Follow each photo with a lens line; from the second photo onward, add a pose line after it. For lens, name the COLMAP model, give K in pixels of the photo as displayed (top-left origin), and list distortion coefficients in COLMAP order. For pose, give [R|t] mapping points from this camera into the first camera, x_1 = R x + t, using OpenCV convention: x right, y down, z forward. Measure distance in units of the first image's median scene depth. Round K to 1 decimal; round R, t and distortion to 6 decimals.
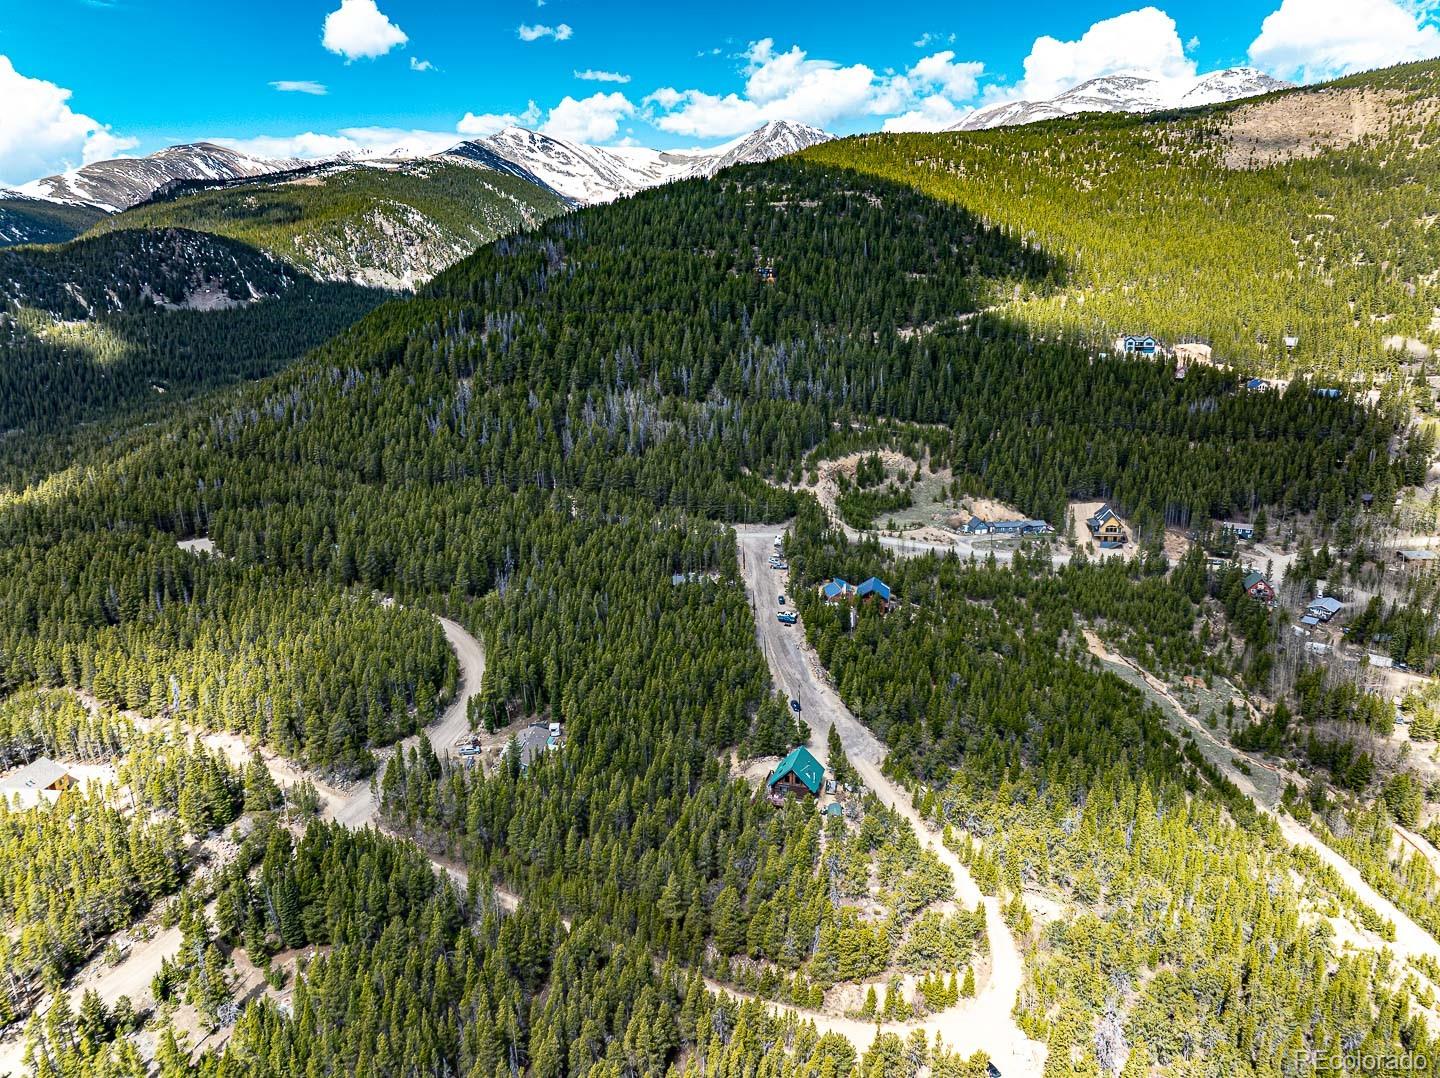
lens RADIAL K [[1012.5, 0, 718.4], [0, 1012.5, 533.4], [0, 0, 1]] dist [-0.046889, 0.016279]
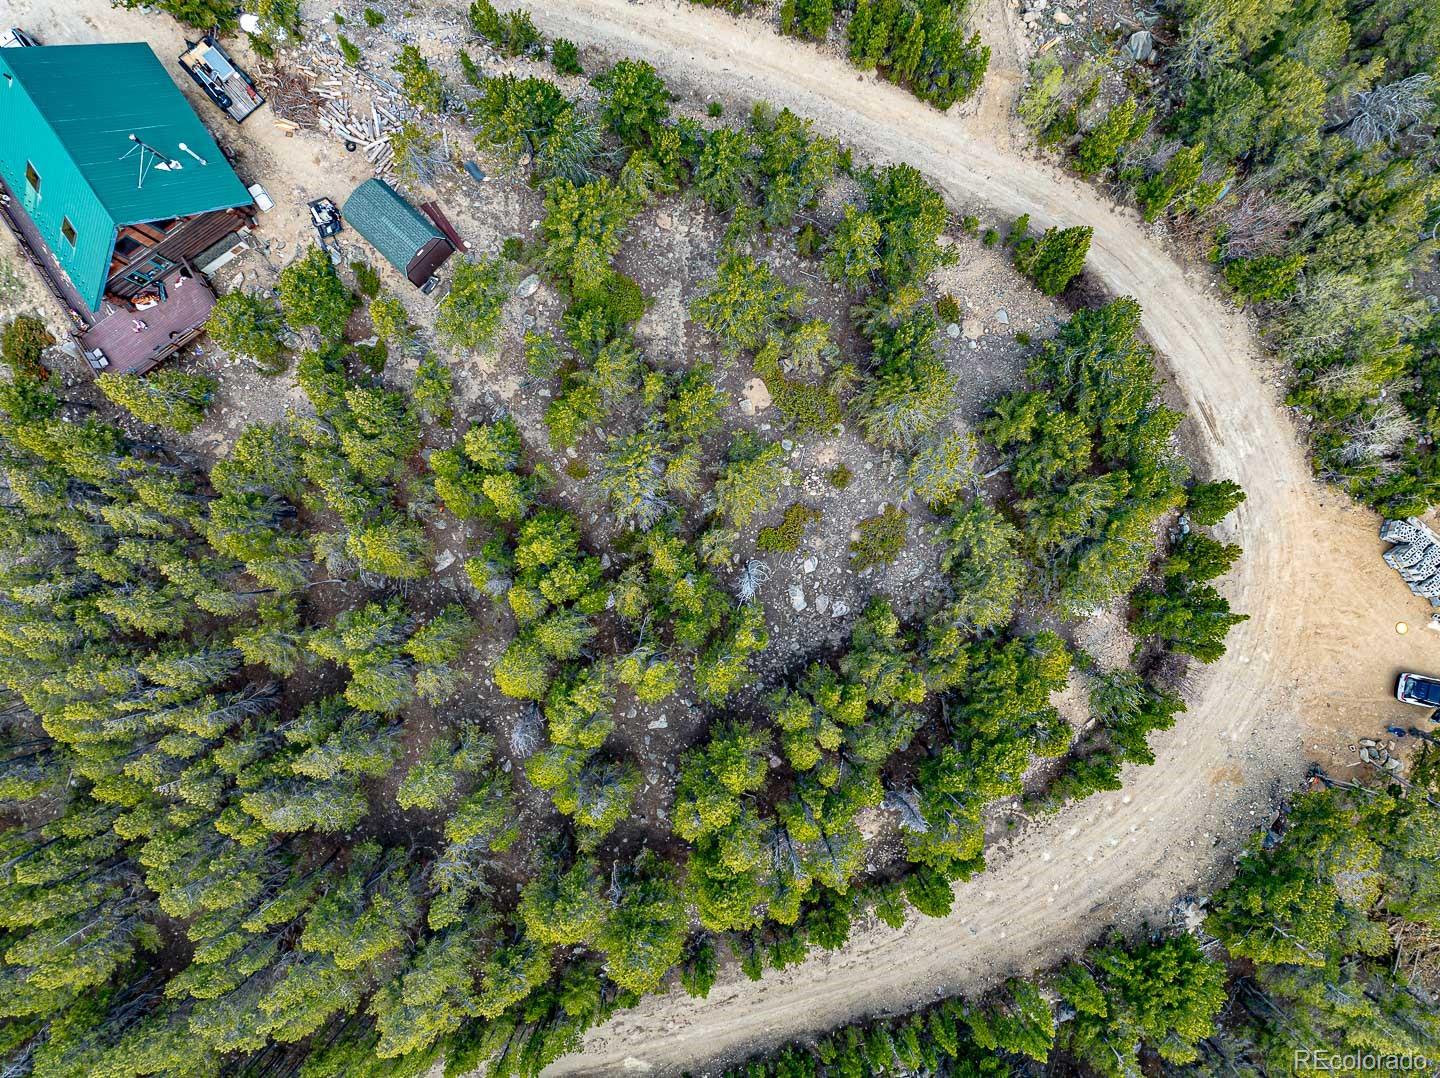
lens RADIAL K [[1012.5, 0, 722.5], [0, 1012.5, 542.5], [0, 0, 1]] dist [-0.046889, 0.016279]
pose [[0.618431, -0.785484, 0.023618, 0.046349], [0.210097, 0.194226, 0.958194, 0.029774], [-0.757233, -0.587614, 0.285143, 0.384340]]
